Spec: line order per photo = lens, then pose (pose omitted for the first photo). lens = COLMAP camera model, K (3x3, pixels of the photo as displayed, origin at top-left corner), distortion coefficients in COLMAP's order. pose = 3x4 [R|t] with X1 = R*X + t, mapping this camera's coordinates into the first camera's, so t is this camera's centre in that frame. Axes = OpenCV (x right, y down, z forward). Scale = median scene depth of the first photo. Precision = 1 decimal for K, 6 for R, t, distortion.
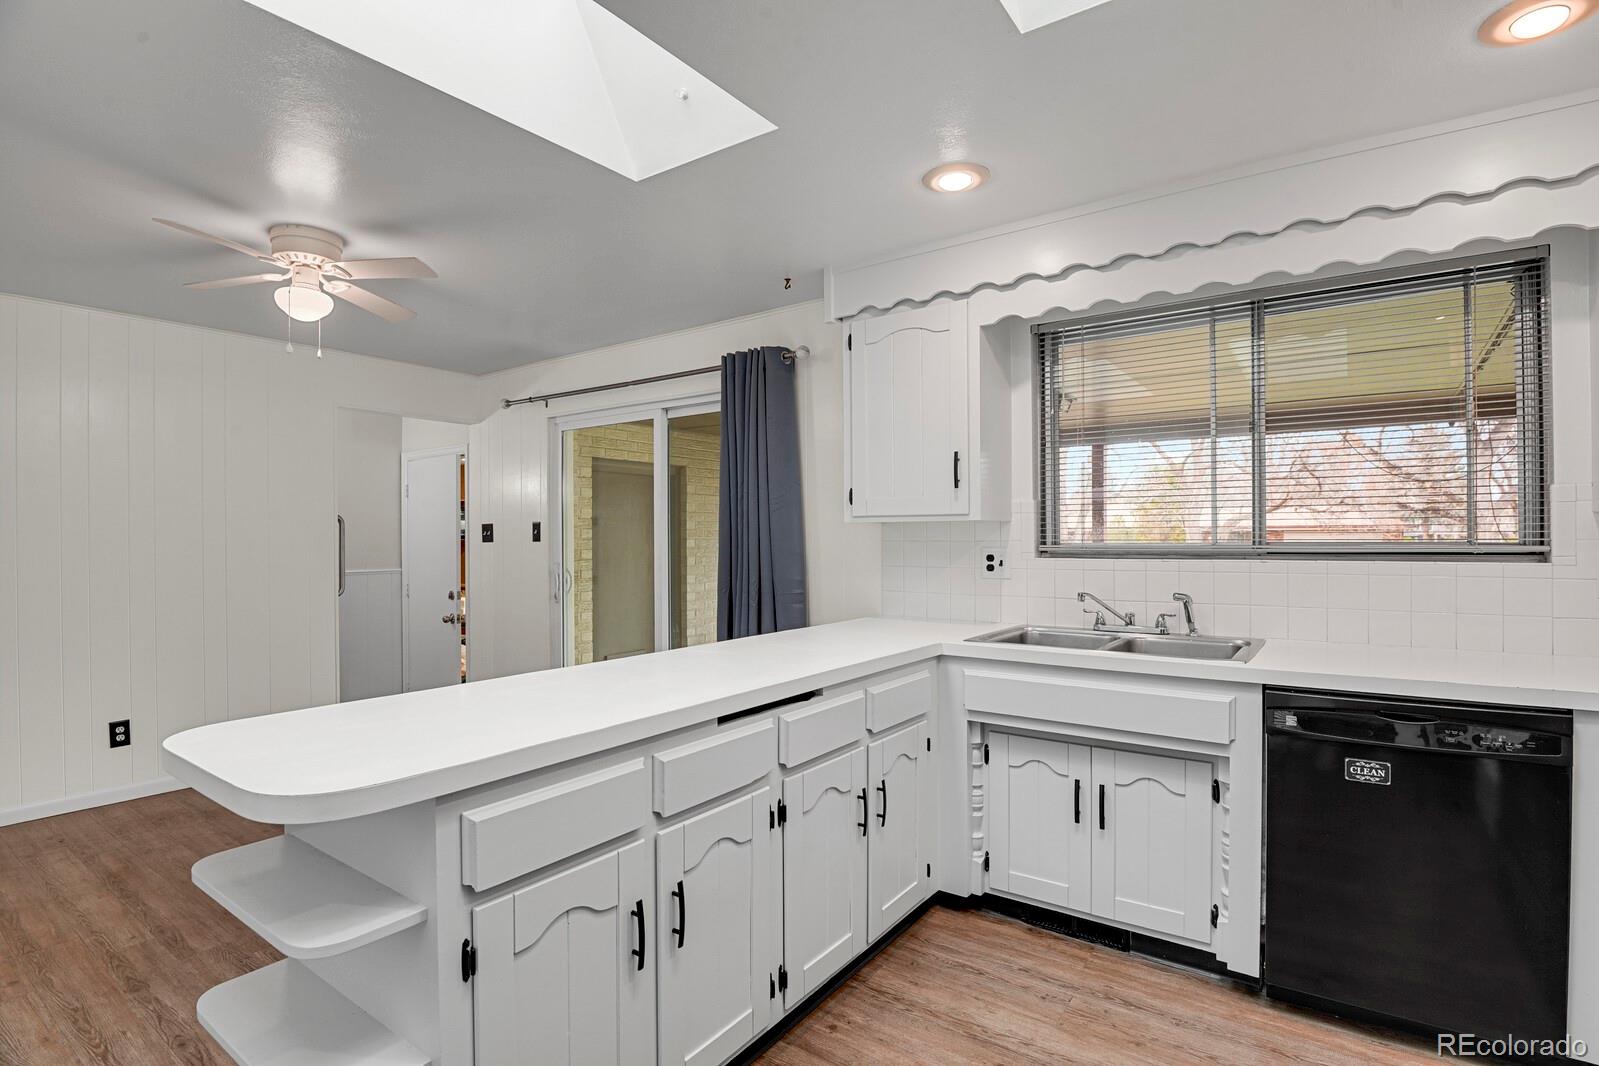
lens RADIAL K [[780.6, 0, 789.6], [0, 780.6, 540.8], [0, 0, 1]] dist [-0.021280, -0.003070]
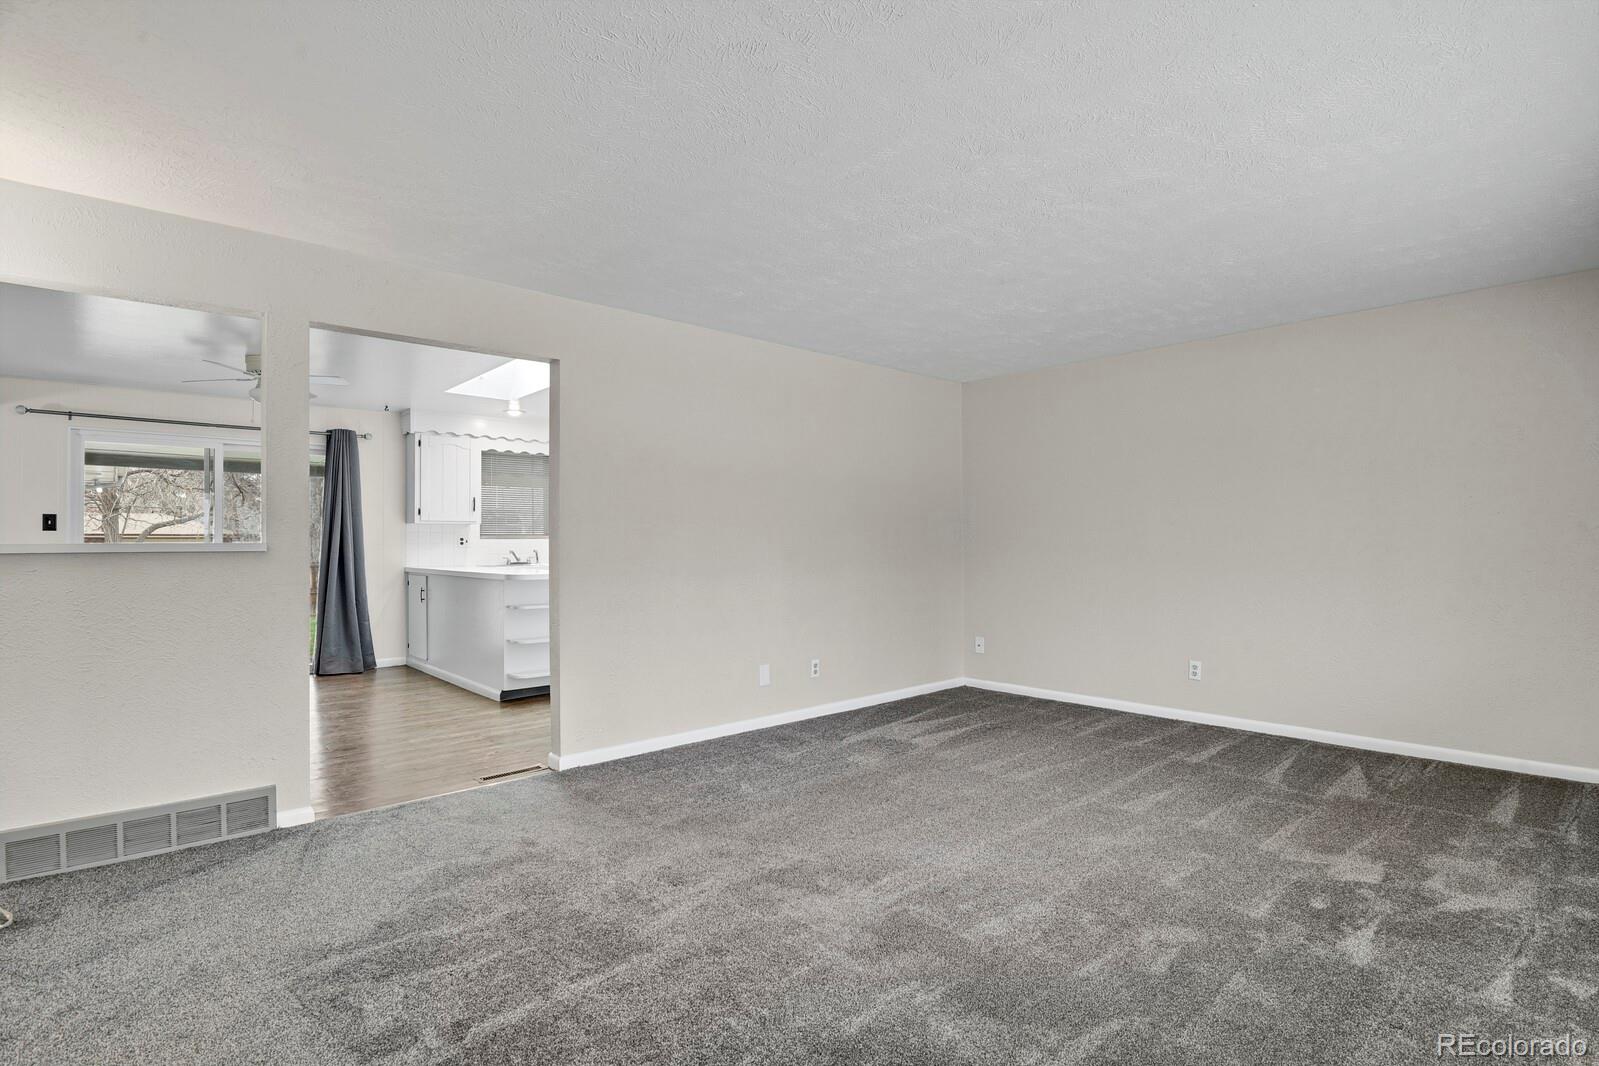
lens RADIAL K [[780.6, 0, 798.3], [0, 780.6, 531.4], [0, 0, 1]] dist [-0.021280, -0.003070]
pose [[0.203408, 0.010669, 0.979036, -1.942779], [0.001813, 0.999935, -0.011274, 0.027130], [-0.979092, 0.004068, 0.203375, -0.535851]]
